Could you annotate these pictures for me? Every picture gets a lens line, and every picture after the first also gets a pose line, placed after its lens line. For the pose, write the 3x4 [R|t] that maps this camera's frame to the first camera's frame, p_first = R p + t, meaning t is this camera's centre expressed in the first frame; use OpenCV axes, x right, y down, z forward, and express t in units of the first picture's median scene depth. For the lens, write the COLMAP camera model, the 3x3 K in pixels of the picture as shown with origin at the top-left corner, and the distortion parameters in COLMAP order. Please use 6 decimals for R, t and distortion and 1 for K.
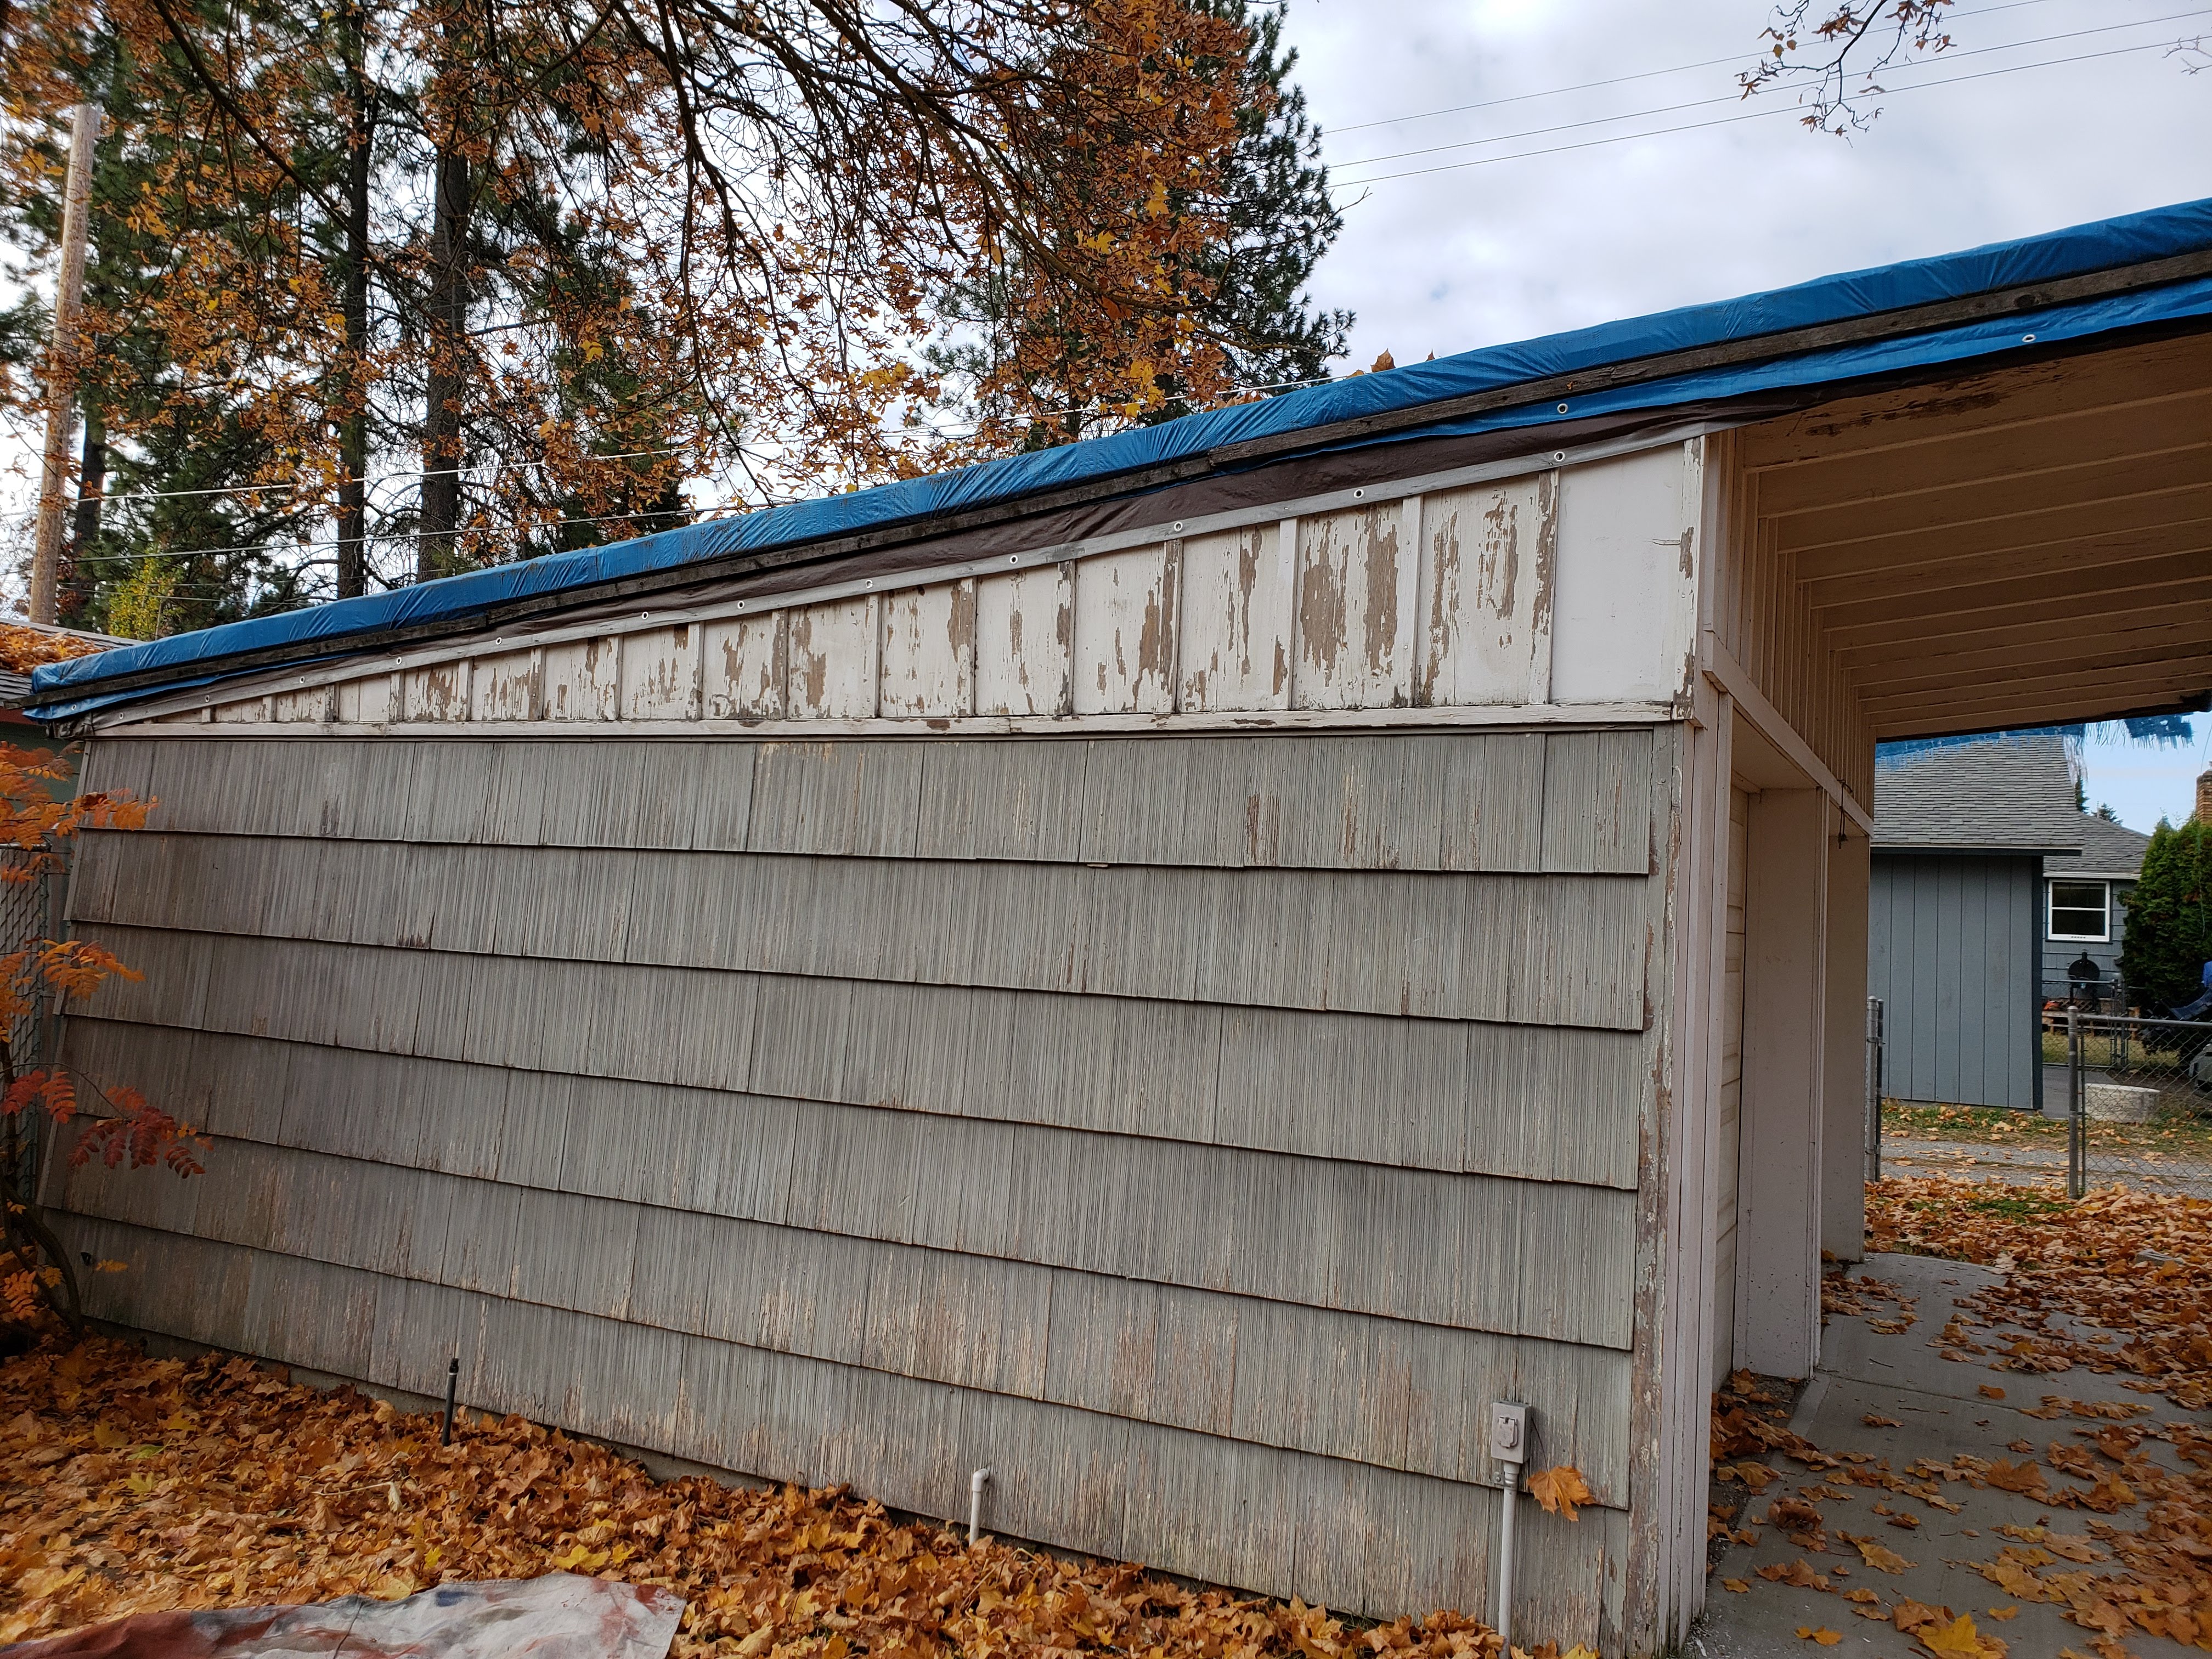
lens RADIAL K [[1683.4, 0, 1106.0], [0, 1683.4, 829.5], [0, 0, 1]] dist [0.021479, -0.004160]
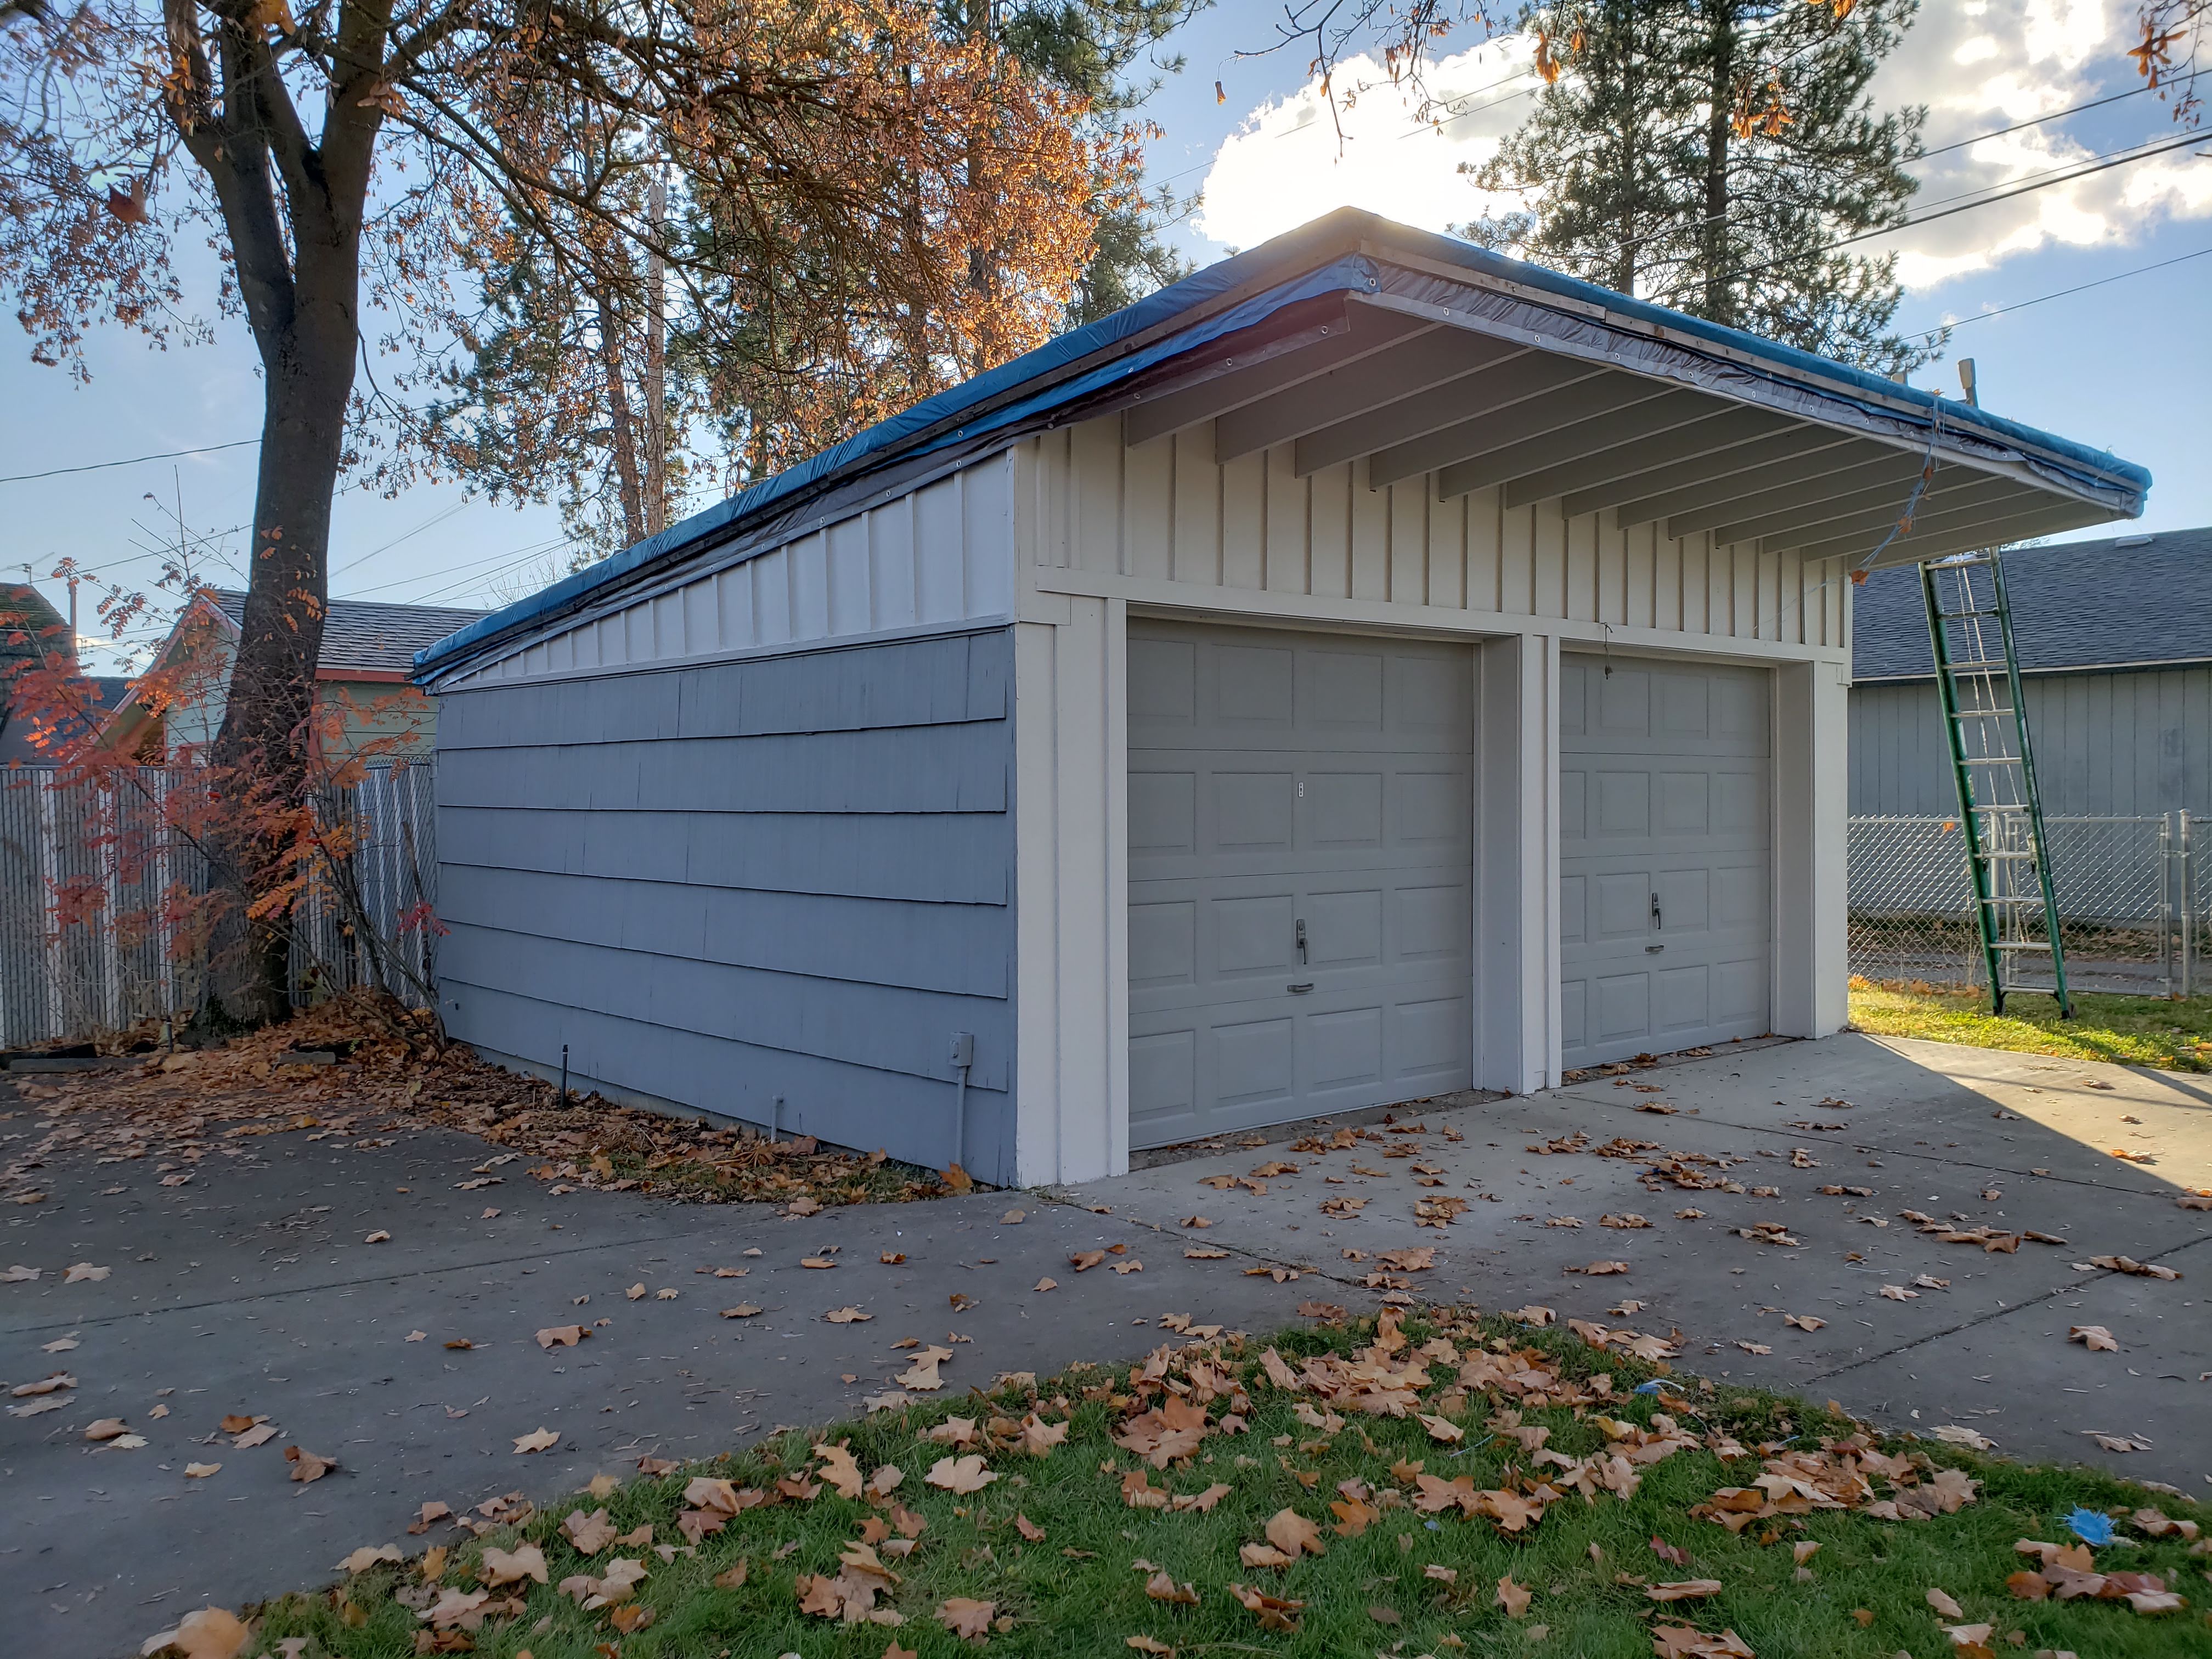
lens RADIAL K [[1683.4, 0, 1106.0], [0, 1683.4, 829.5], [0, 0, 1]] dist [0.021479, -0.004160]
pose [[0.931879, -0.043480, -0.360154, 0.639620], [0.065877, 0.996567, 0.050139, 0.039993], [0.356738, -0.070450, 0.931544, -0.323878]]
